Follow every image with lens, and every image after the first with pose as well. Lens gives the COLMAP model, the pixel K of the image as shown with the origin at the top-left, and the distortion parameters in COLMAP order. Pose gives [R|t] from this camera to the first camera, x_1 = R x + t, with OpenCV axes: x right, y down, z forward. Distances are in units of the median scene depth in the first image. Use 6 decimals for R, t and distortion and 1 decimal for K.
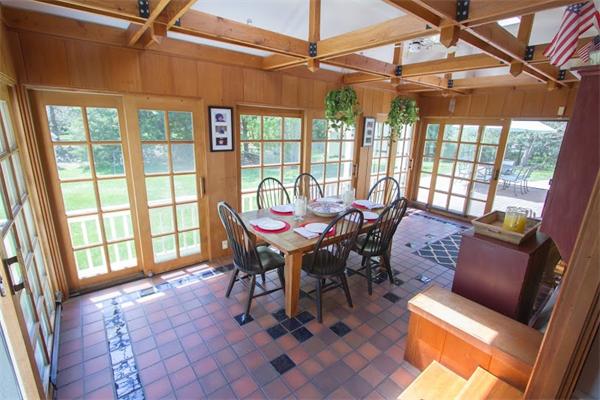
lens RADIAL K [[280.7, 0, 298.5], [0, 280.7, 200.6], [0, 0, 1]] dist [-0.000518, -0.000430]
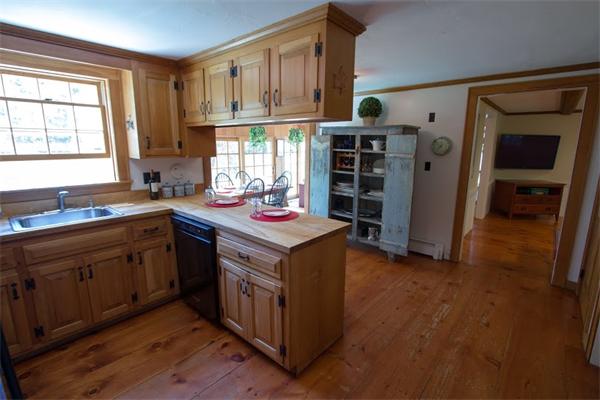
lens RADIAL K [[280.7, 0, 302.8], [0, 280.7, 198.2], [0, 0, 1]] dist [-0.000518, -0.000430]
pose [[0.980344, -0.069423, 0.184678, 0.061353], [0.083313, 0.994164, -0.068540, 0.230562], [-0.178842, 0.082579, 0.980406, -0.824297]]
